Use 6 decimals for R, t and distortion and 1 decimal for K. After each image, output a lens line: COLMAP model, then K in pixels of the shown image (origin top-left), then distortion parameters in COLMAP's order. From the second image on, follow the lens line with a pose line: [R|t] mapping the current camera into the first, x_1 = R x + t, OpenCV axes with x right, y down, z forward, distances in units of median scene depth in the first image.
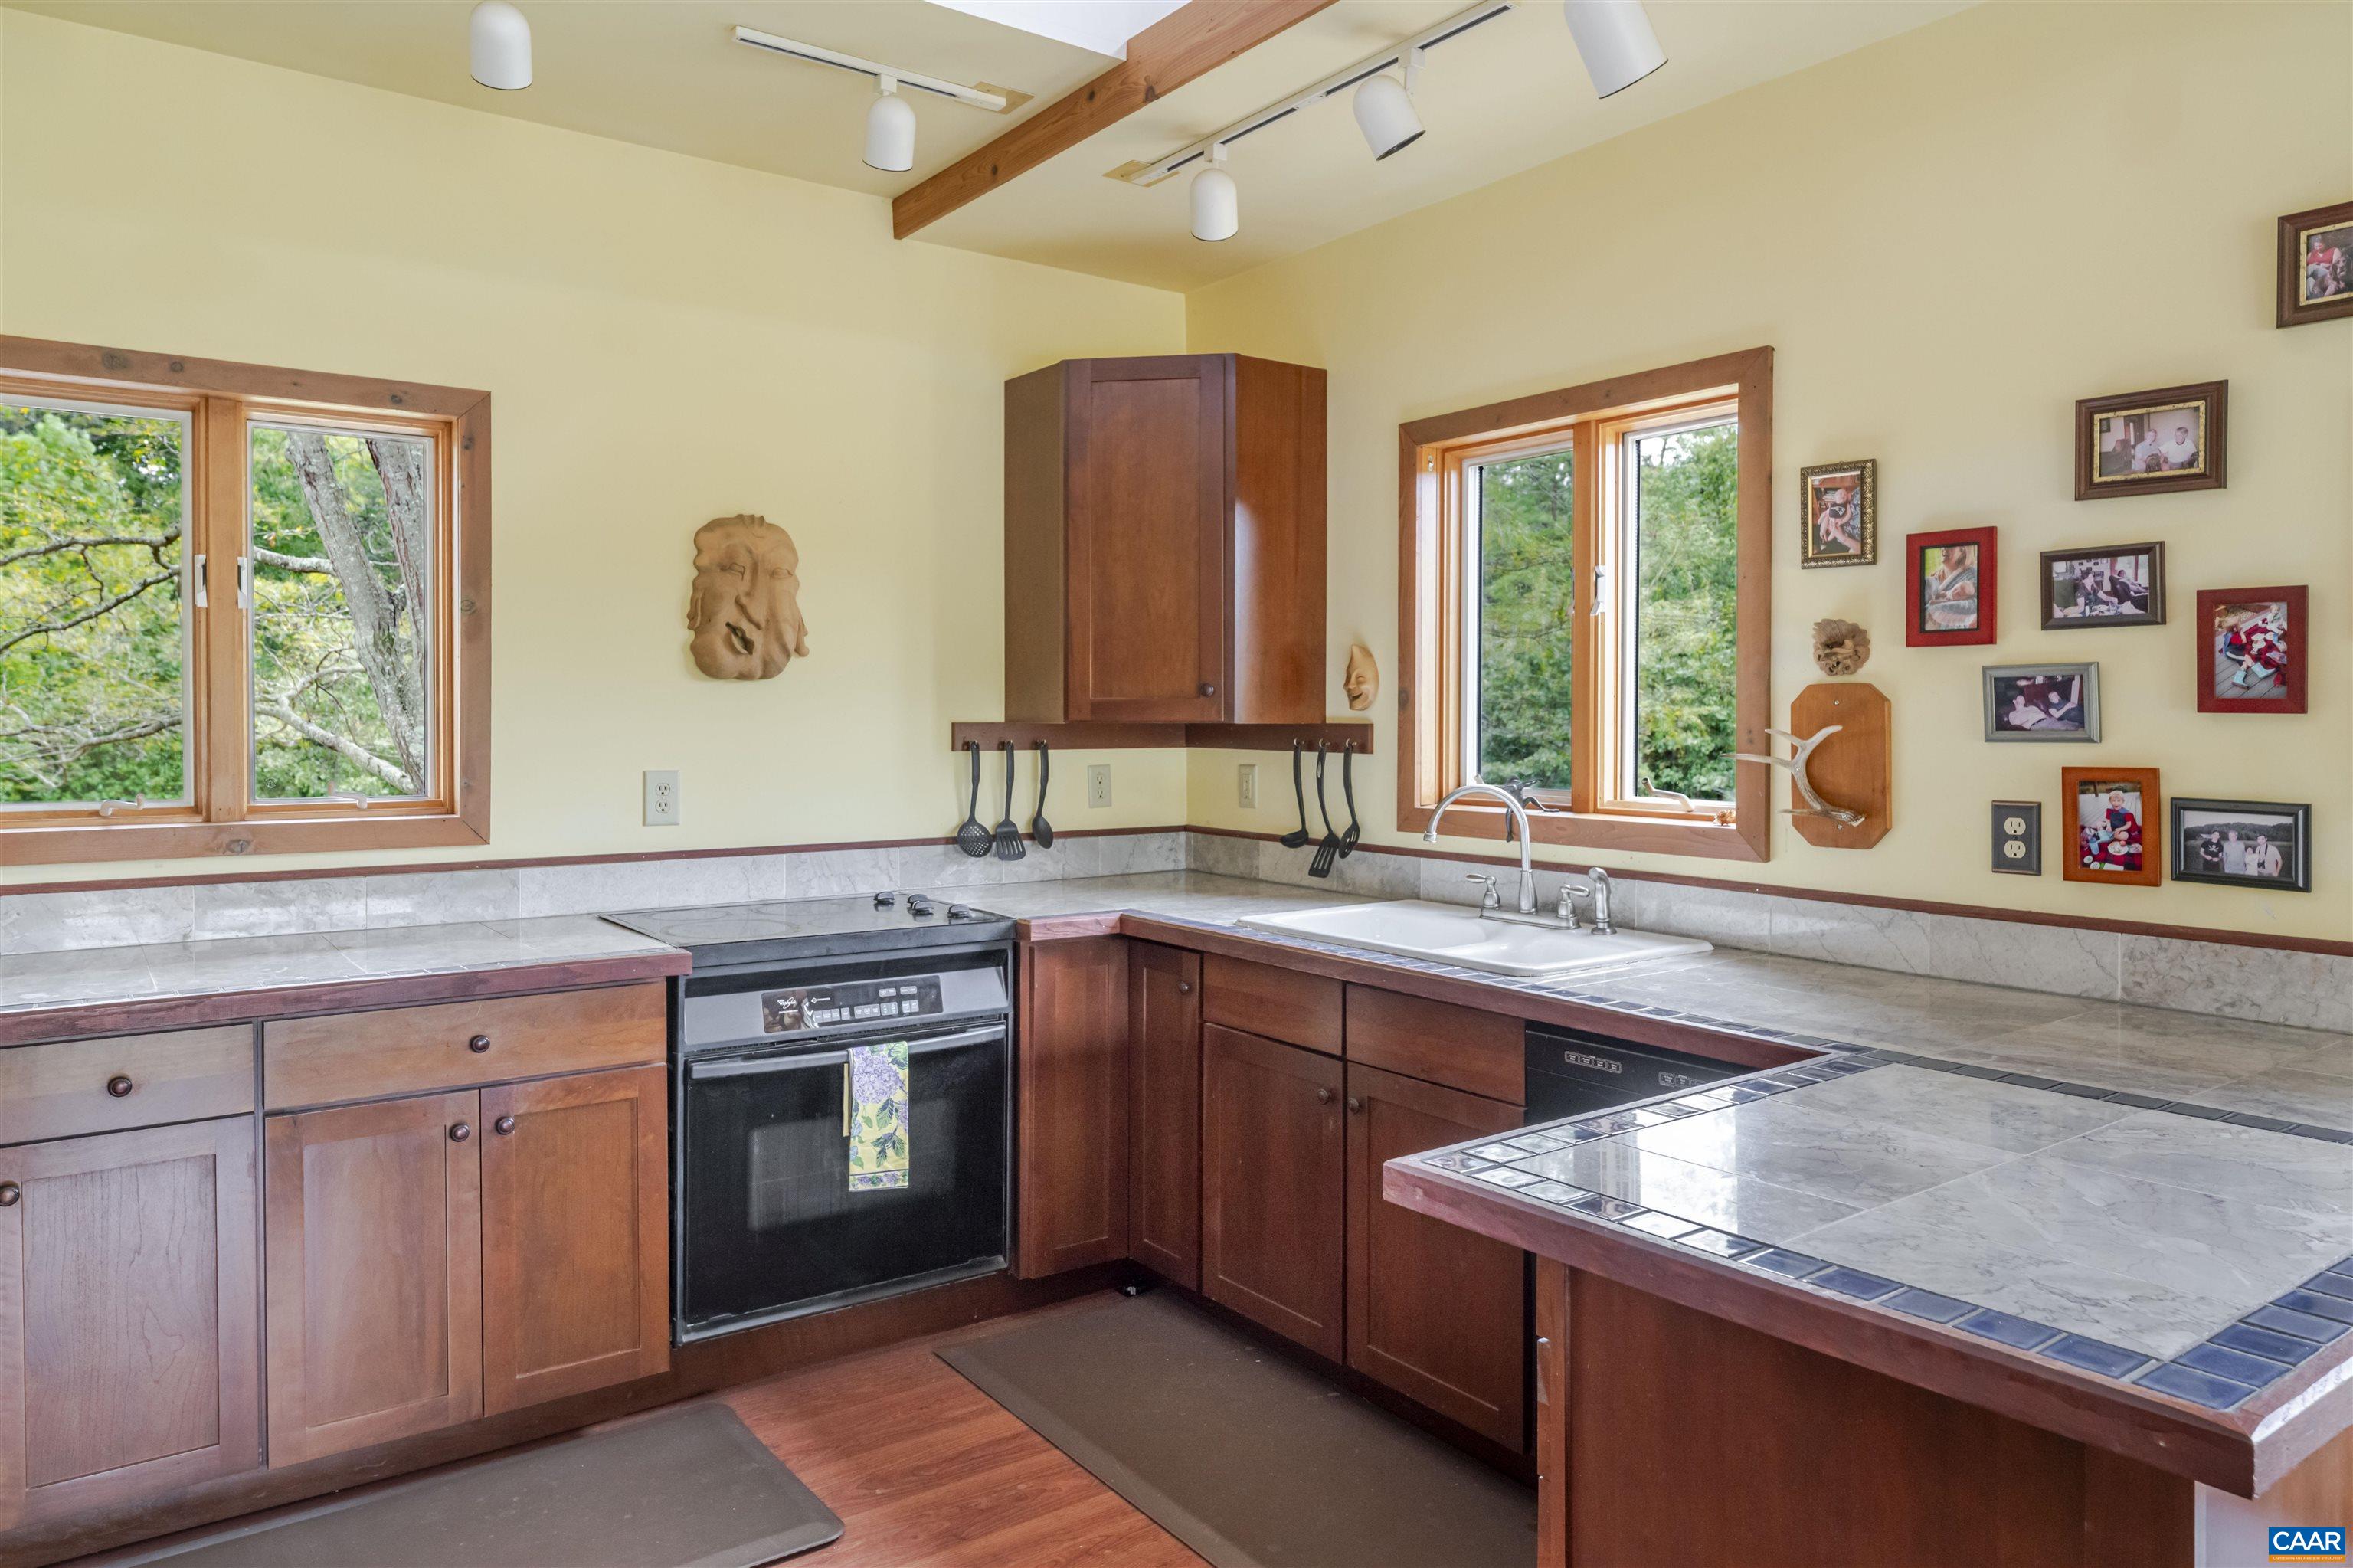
lens RADIAL K [[1528.5, 0, 1182.7], [0, 1528.5, 744.6], [0, 0, 1]] dist [0.000866, -0.002401]
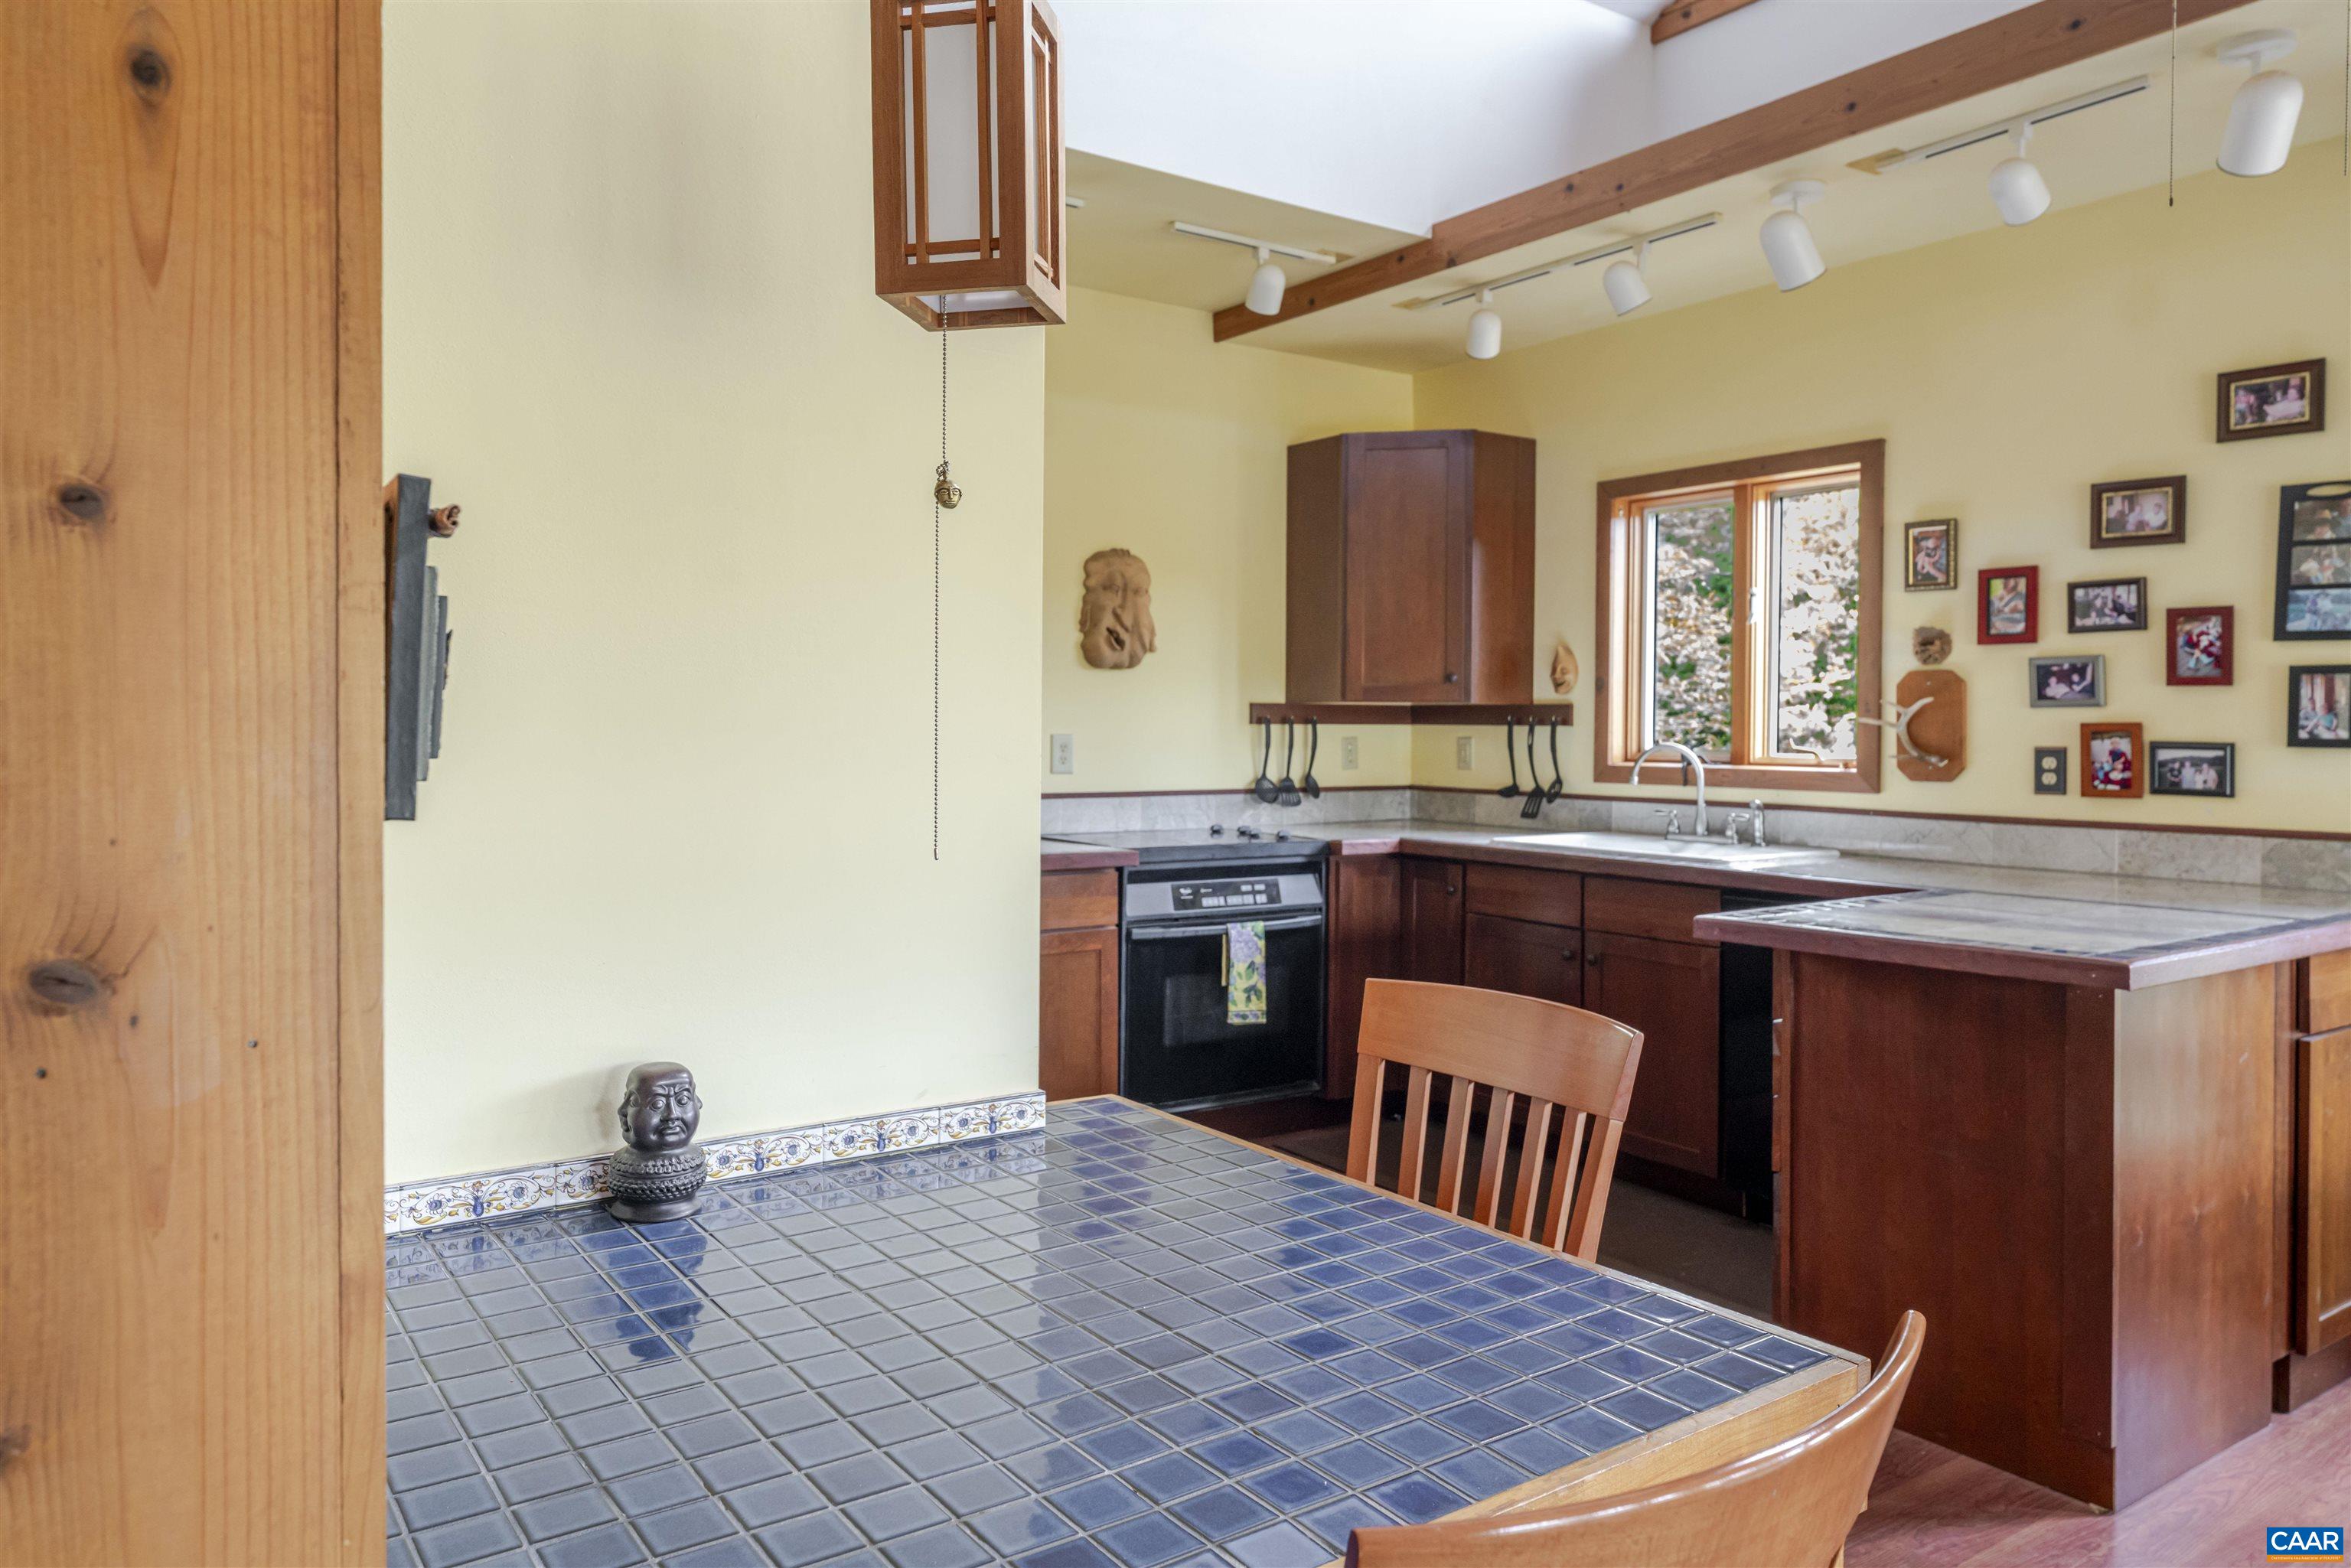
lens RADIAL K [[1557.9, 0, 1172.4], [0, 1557.9, 762.1], [0, 0, 1]] dist [-0.003551, -0.000863]
pose [[0.999582, 0.005293, -0.028415, -0.232804], [-0.005202, 0.999981, 0.003294, 0.042914], [0.028432, -0.003144, 0.999591, -0.469768]]
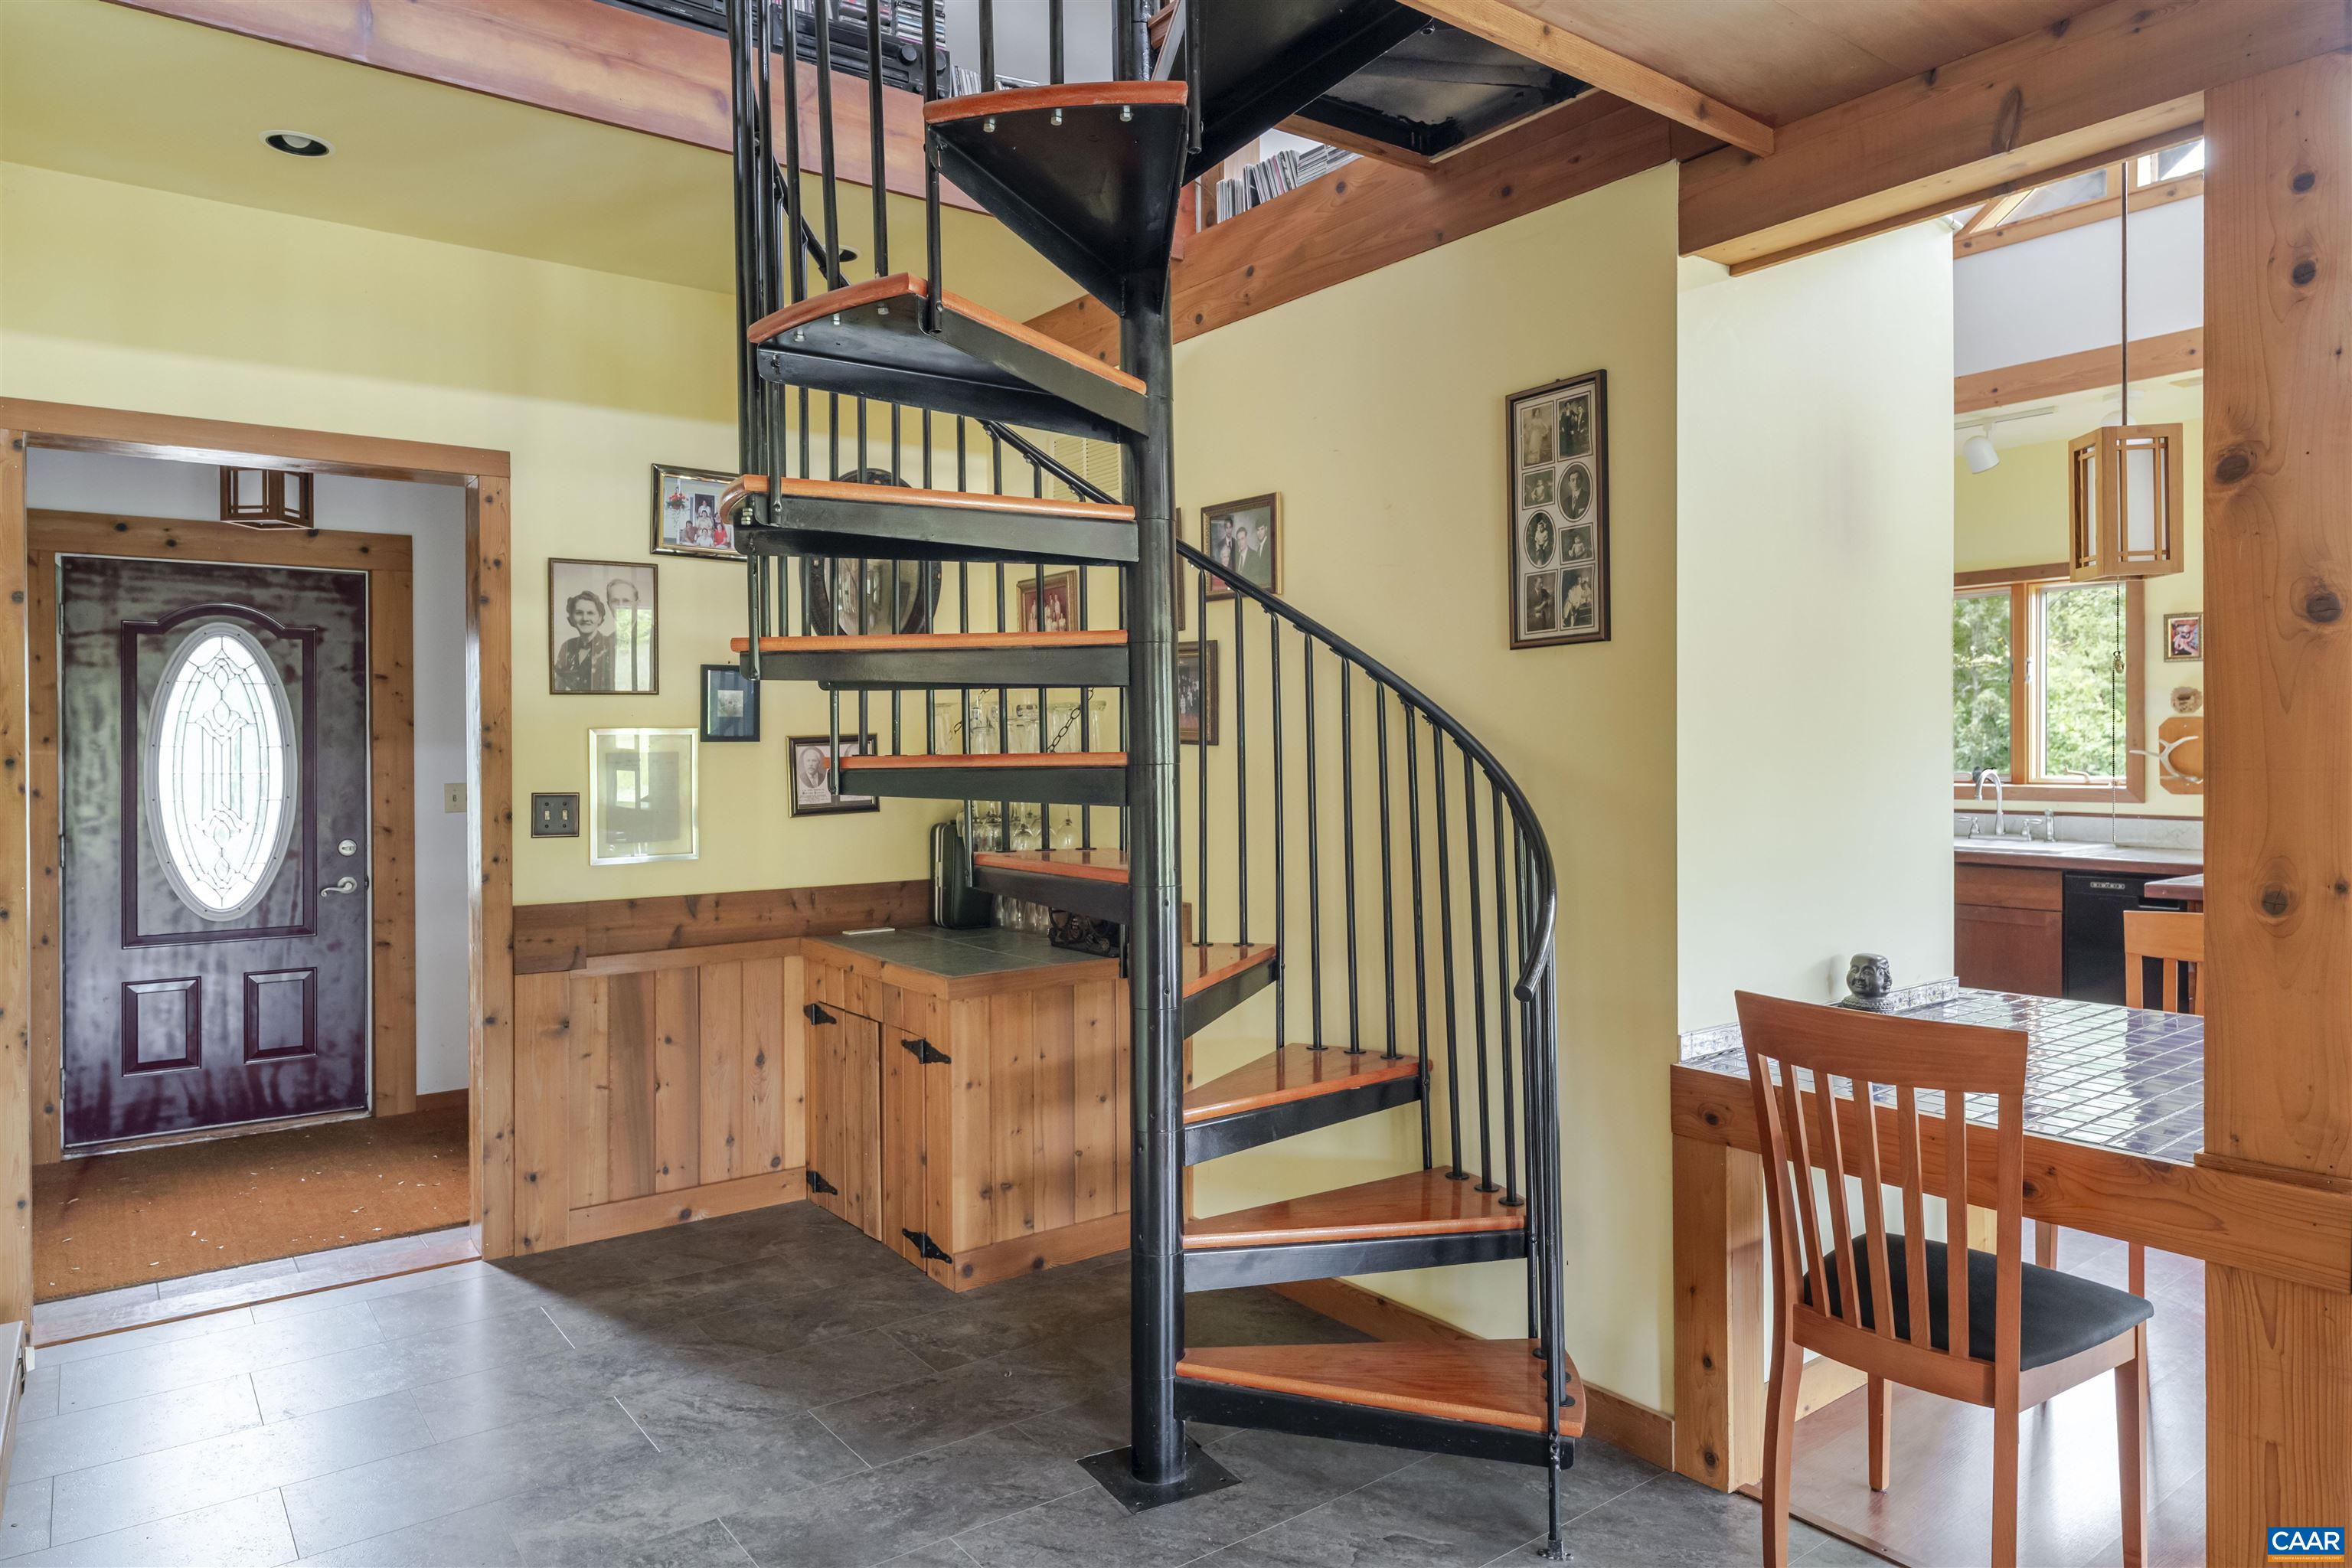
lens RADIAL K [[1454.8, 0, 1176.3], [0, 1454.8, 780.2], [0, 0, 1]] dist [-0.001685, -0.000259]
pose [[0.999839, -0.011725, 0.013595, -0.904292], [0.011735, 0.999931, -0.000634, 0.029779], [-0.013587, 0.000793, 0.999907, -0.900735]]
